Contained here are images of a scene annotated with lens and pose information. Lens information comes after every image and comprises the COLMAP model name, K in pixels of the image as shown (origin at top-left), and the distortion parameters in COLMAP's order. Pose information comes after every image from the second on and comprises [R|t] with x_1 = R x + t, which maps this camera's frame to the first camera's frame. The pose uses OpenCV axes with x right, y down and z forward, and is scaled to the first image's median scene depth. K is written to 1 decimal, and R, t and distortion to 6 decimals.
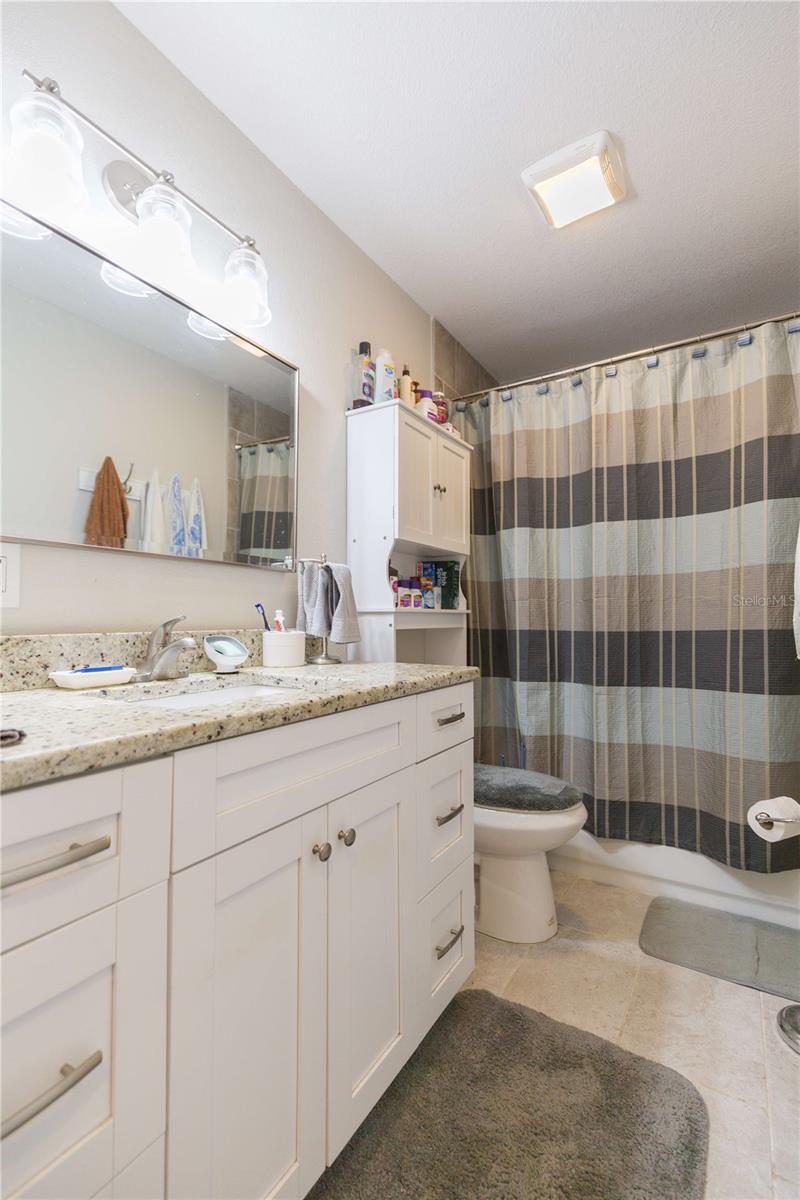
lens RADIAL K [[538.8, 0, 393.8], [0, 538.8, 605.3], [0, 0, 1]] dist [0.002921, -0.000333]
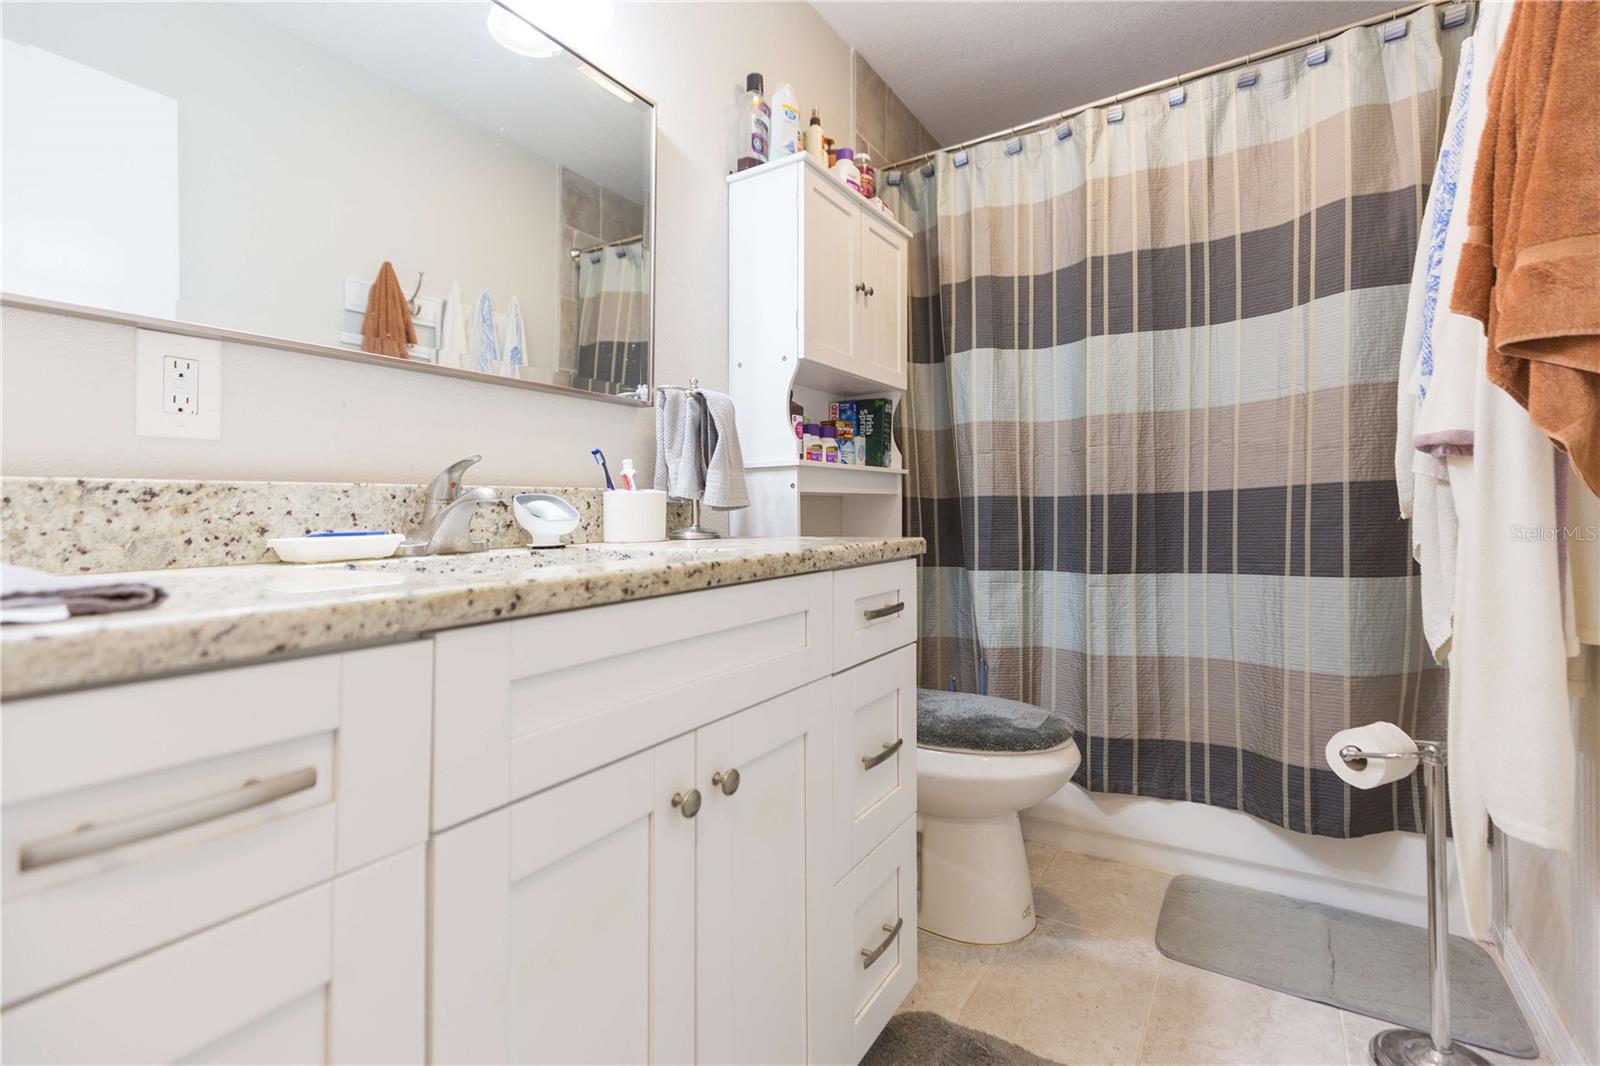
lens RADIAL K [[718.4, 0, 809.3], [0, 718.4, 514.4], [0, 0, 1]] dist [0.002921, -0.000333]
pose [[0.999800, 0.000330, 0.019980, -0.003328], [-0.000660, 0.999863, 0.016542, 0.062431], [-0.019972, -0.016551, 0.999664, 0.094890]]
